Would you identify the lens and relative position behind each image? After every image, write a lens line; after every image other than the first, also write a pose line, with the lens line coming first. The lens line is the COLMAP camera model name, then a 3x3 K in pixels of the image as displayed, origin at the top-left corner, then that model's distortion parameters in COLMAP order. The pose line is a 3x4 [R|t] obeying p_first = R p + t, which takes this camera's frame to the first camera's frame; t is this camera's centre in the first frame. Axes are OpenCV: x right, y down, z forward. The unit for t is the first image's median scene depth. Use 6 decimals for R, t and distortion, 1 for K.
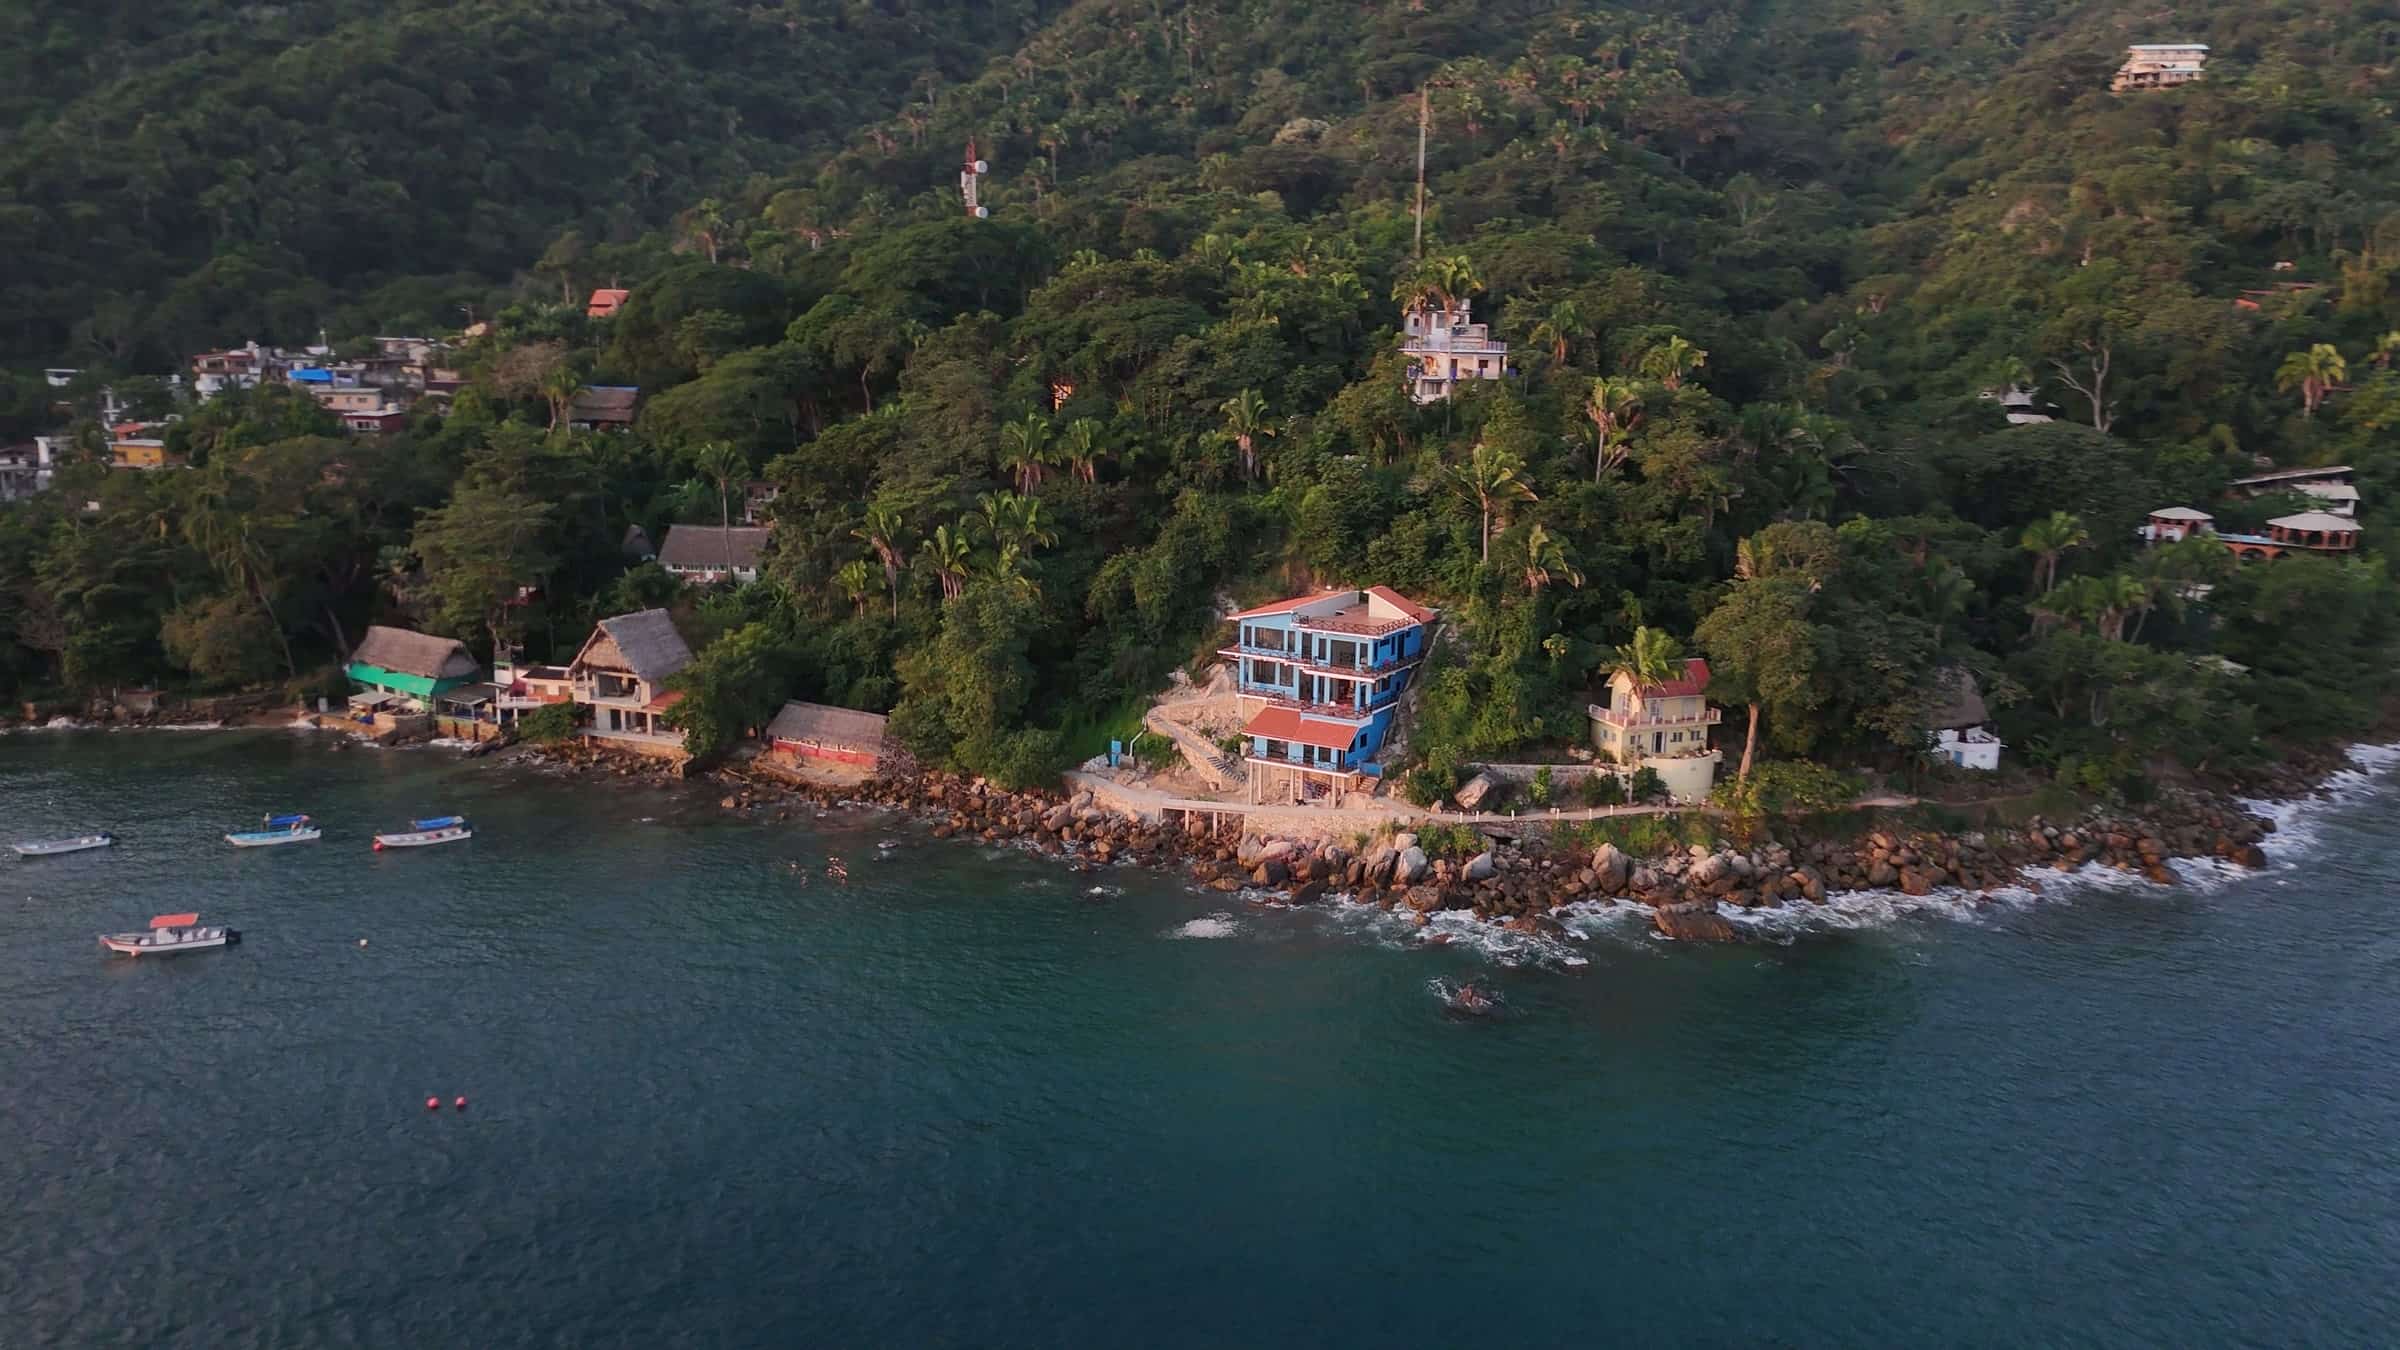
lens RADIAL K [[1749.4, 0, 1200.0], [0, 1749.4, 675.0], [0, 0, 1]] dist [0.065455, -0.054101]
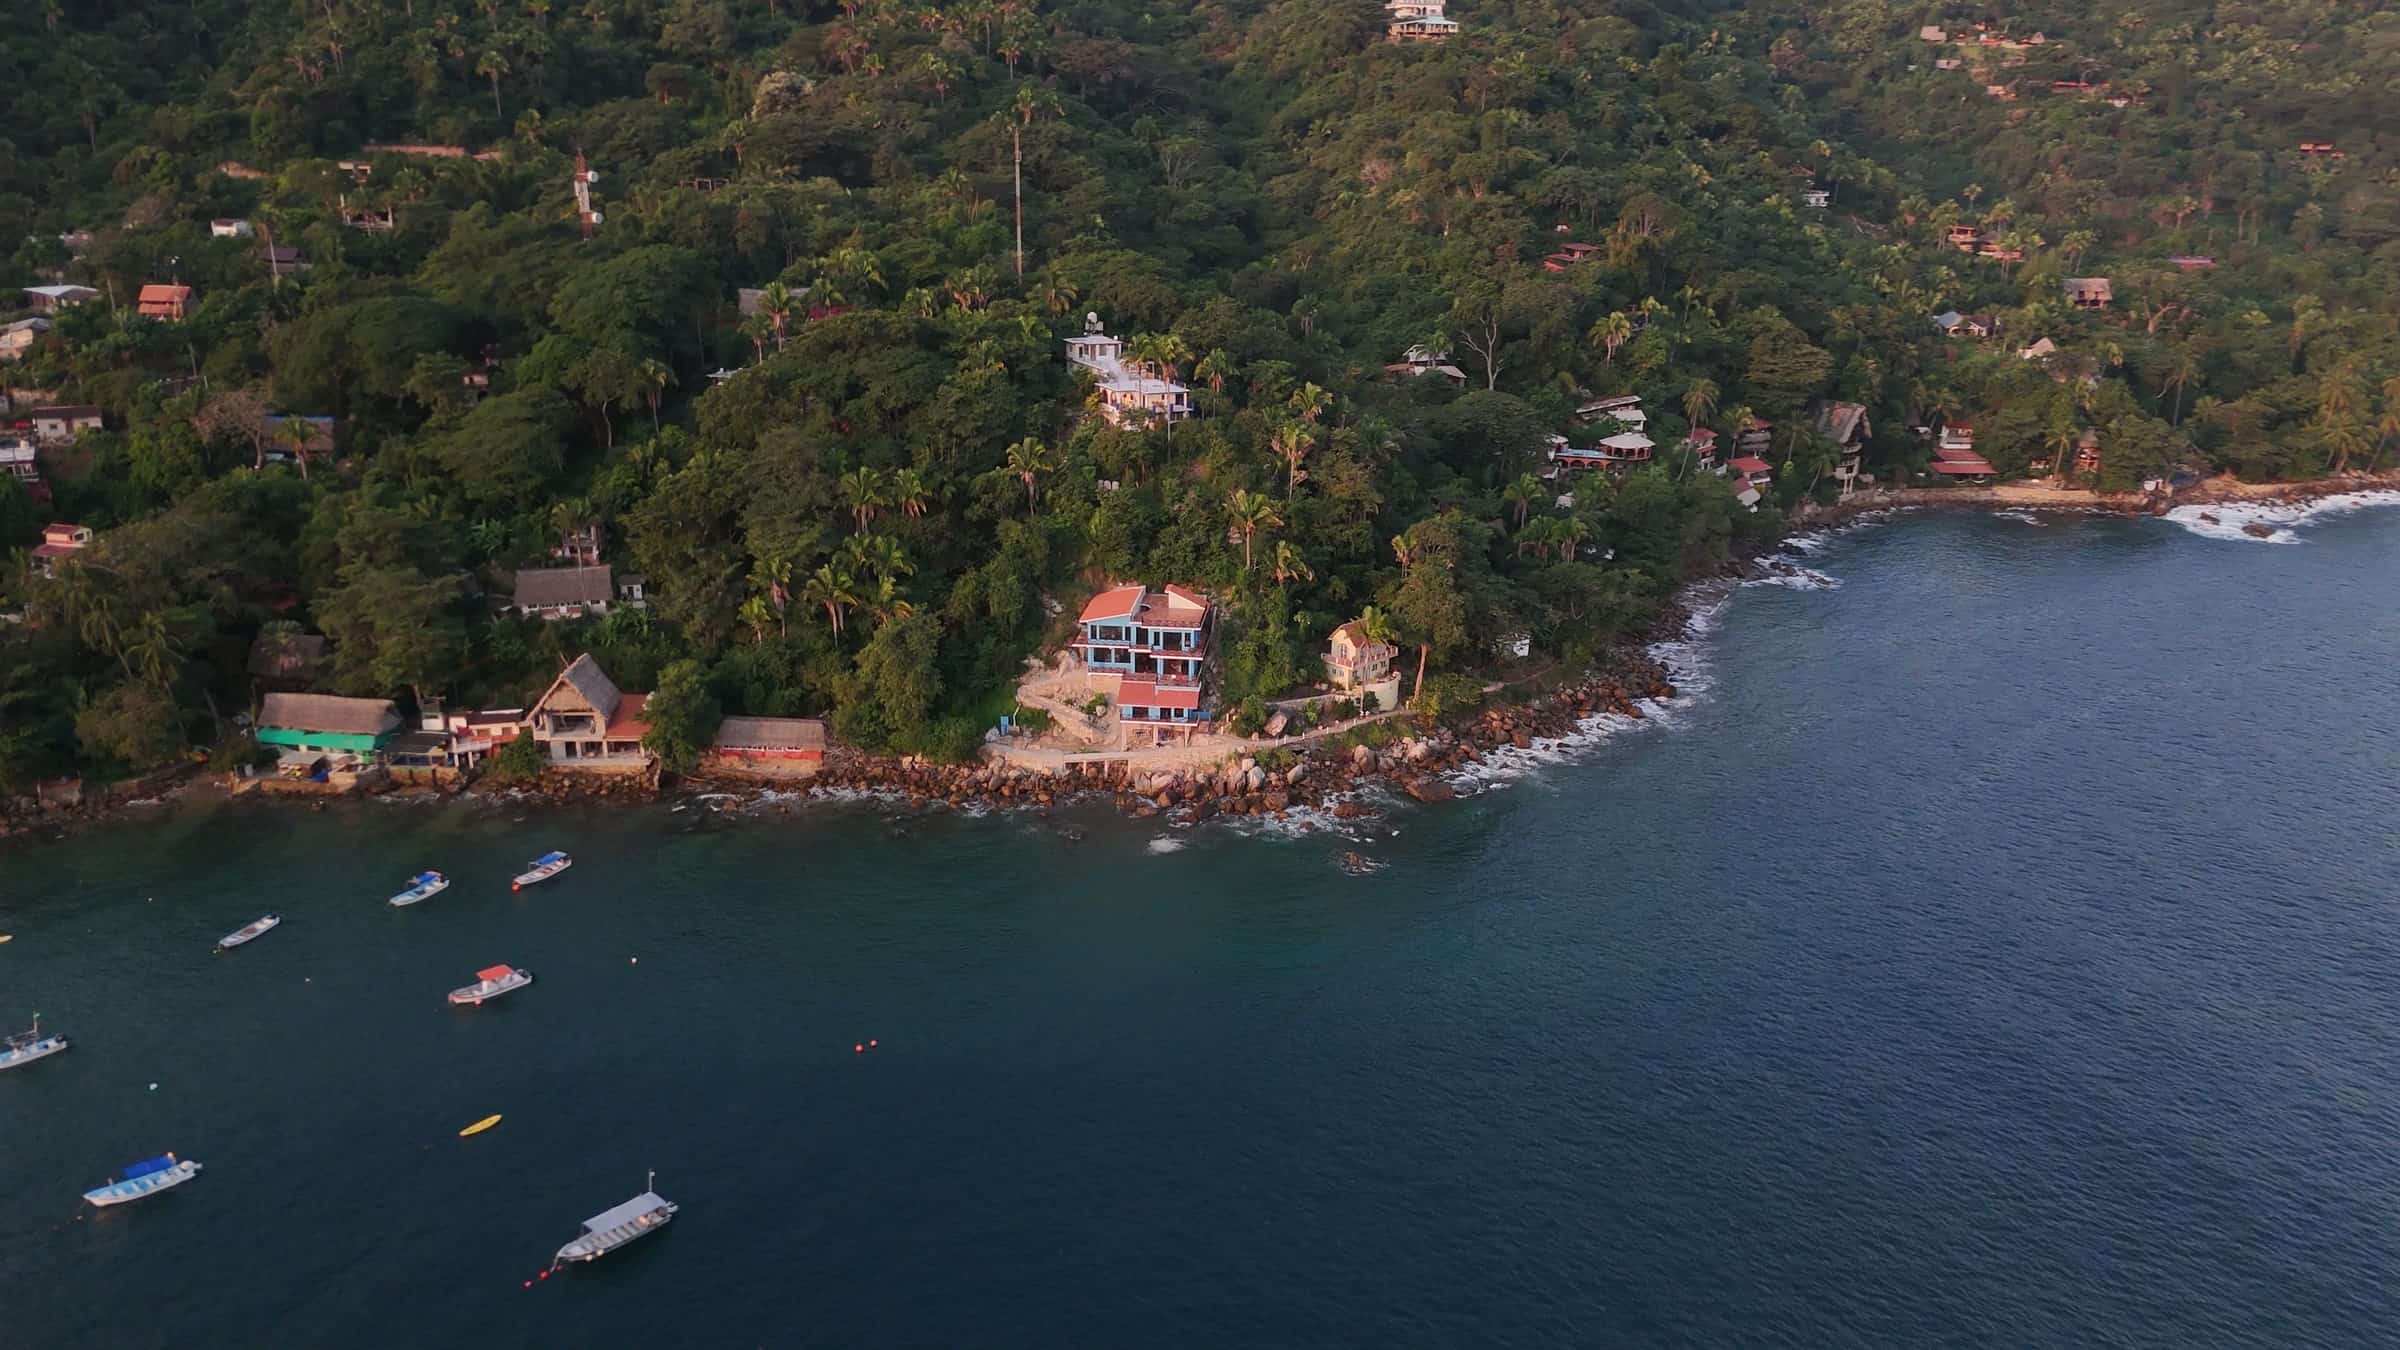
lens RADIAL K [[1749.4, 0, 1200.0], [0, 1749.4, 675.0], [0, 0, 1]] dist [0.065455, -0.054101]
pose [[0.908922, -0.134670, 0.394620, -0.432077], [0.088320, 0.987113, 0.133442, -0.159645], [-0.407505, -0.086435, 0.909103, -0.312207]]
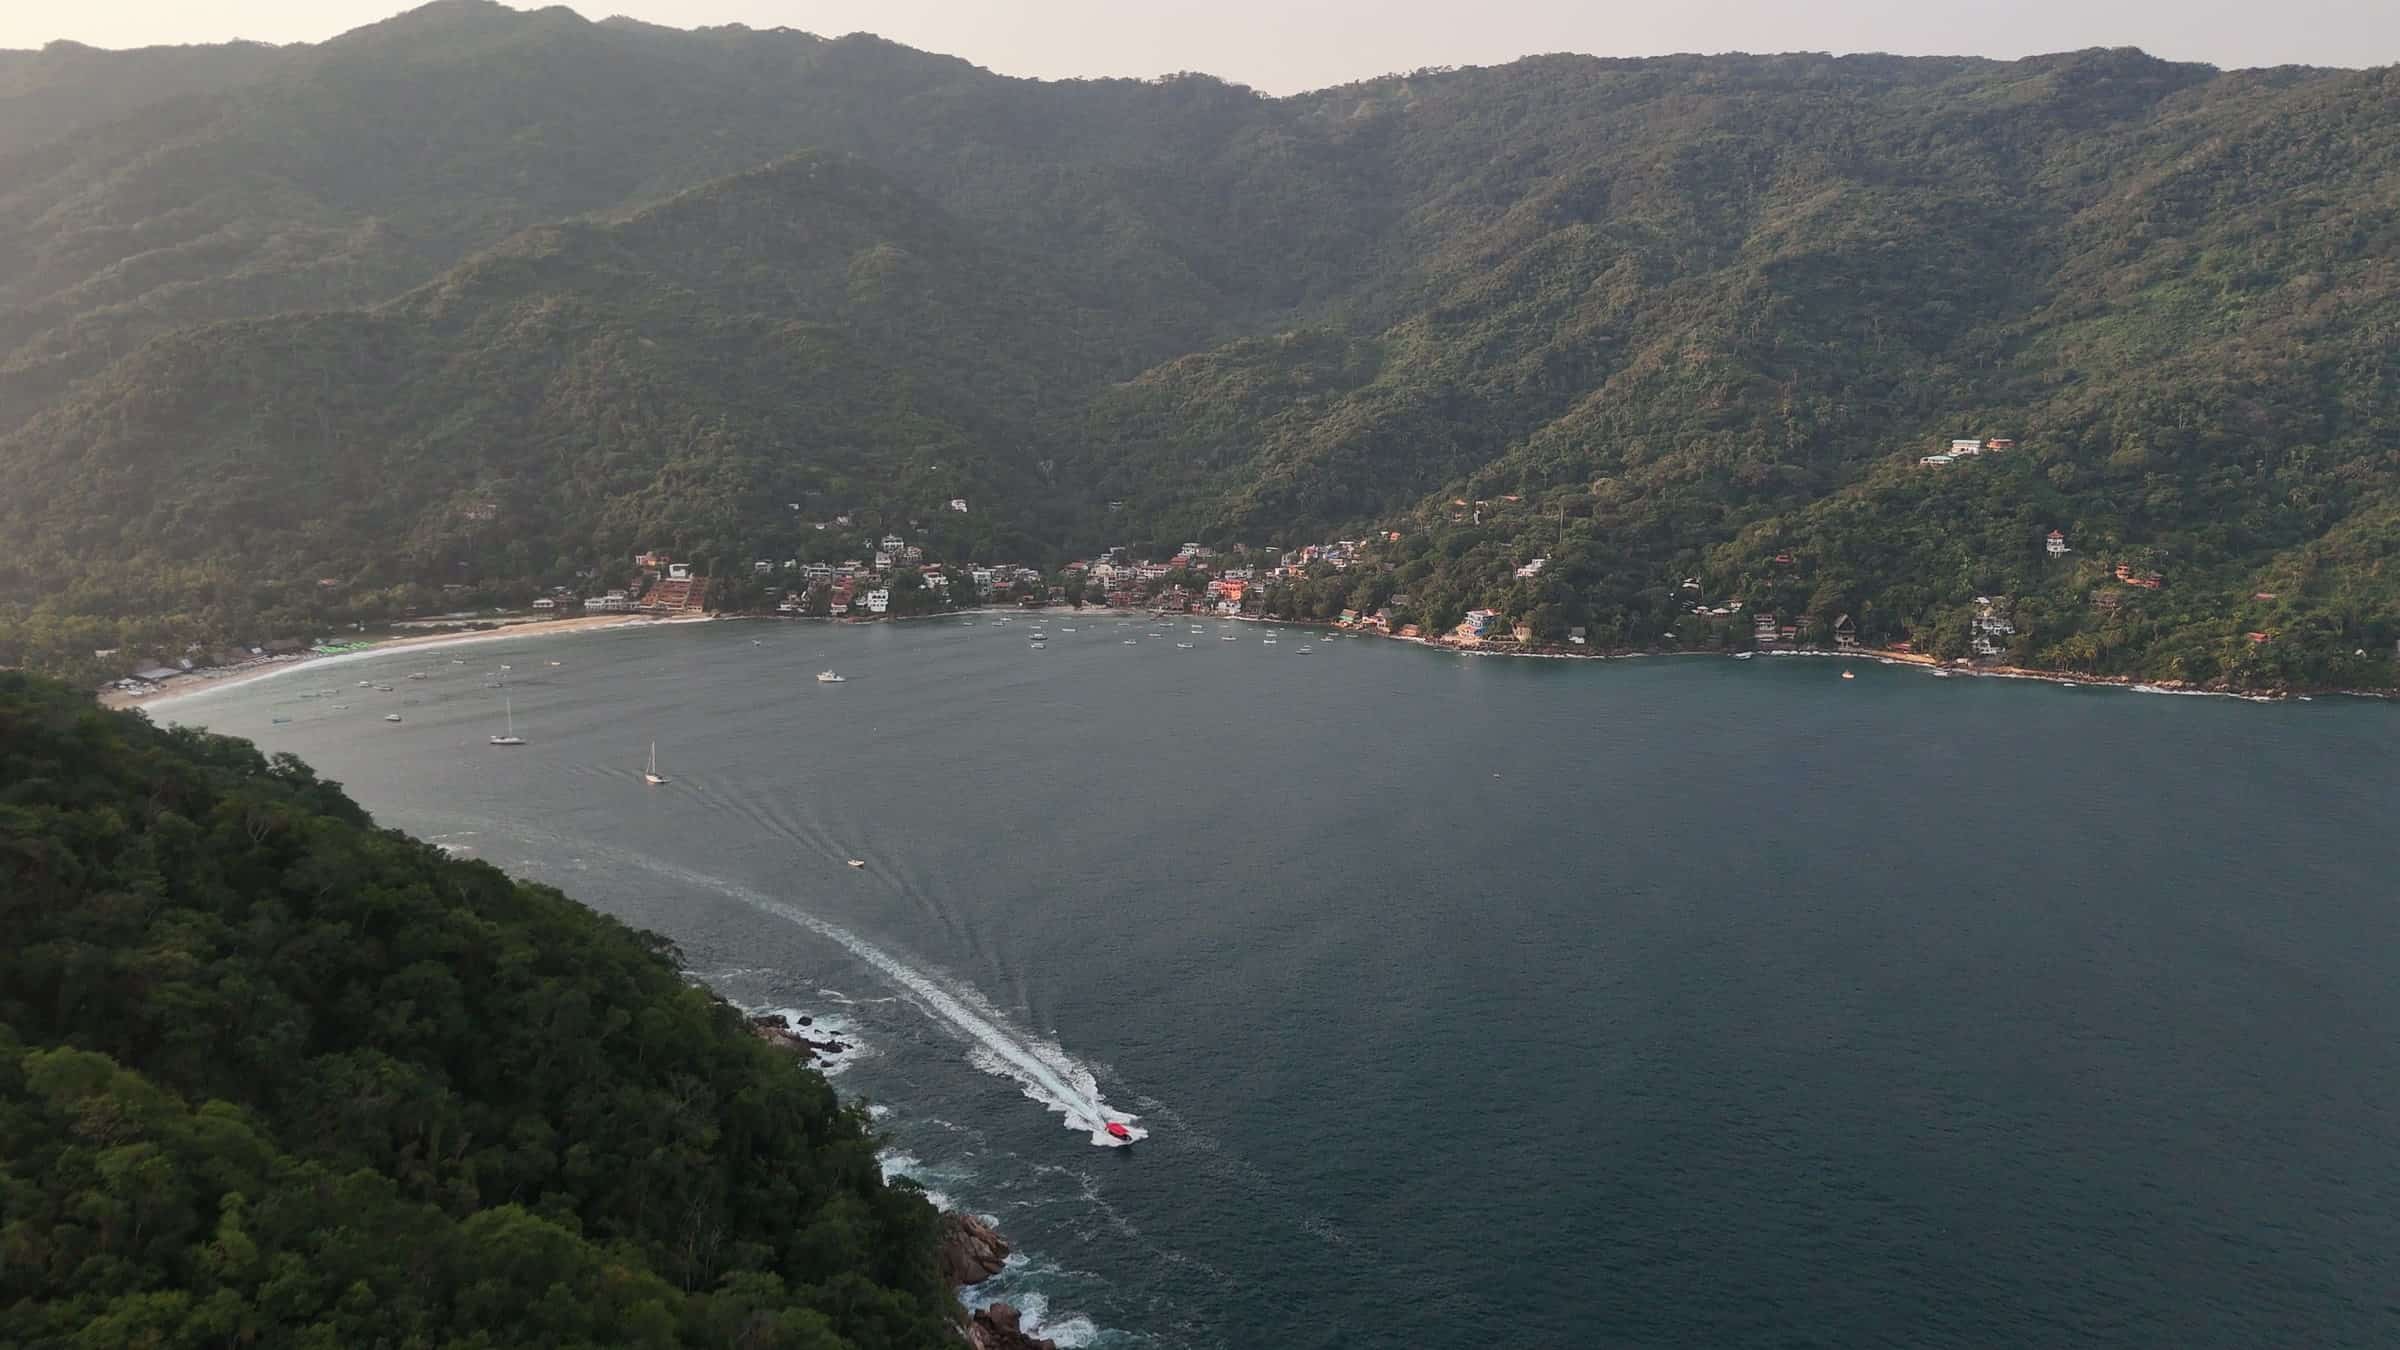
lens RADIAL K [[1749.4, 0, 1200.0], [0, 1749.4, 675.0], [0, 0, 1]] dist [0.065455, -0.054101]
pose [[0.890853, 0.069938, -0.448875, 1.982522], [-0.083920, 0.996408, -0.011304, 0.338789], [0.446472, 0.047740, 0.893523, -5.033467]]
